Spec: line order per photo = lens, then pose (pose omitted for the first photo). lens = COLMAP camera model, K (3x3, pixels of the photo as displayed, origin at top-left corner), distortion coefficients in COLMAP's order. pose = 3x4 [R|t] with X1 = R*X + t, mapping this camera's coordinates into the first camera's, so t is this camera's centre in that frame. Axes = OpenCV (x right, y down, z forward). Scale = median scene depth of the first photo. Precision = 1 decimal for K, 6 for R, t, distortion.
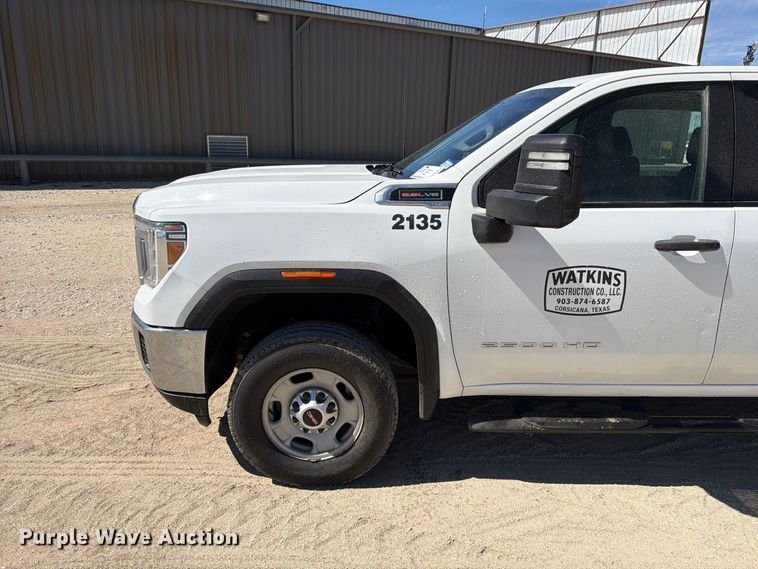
lens RADIAL K [[538.3, 0, 373.4], [0, 538.3, 286.7], [0, 0, 1]] dist [0.081310, -0.076741]
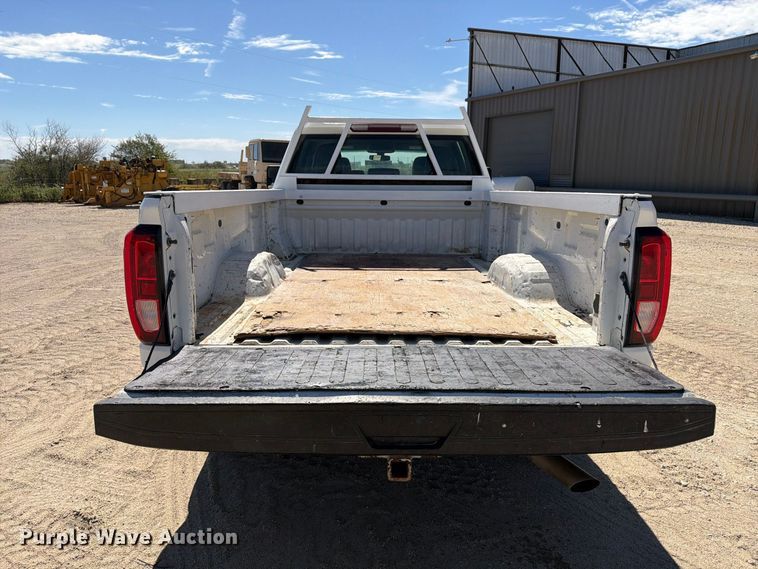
lens RADIAL K [[538.3, 0, 378.0], [0, 538.3, 285.4], [0, 0, 1]] dist [0.046371, -0.059349]
pose [[-0.014746, 0.177259, -0.984054, 2.852749], [-0.270049, 0.946882, 0.174610, -0.258418], [0.962734, 0.268317, 0.033906, 1.337203]]
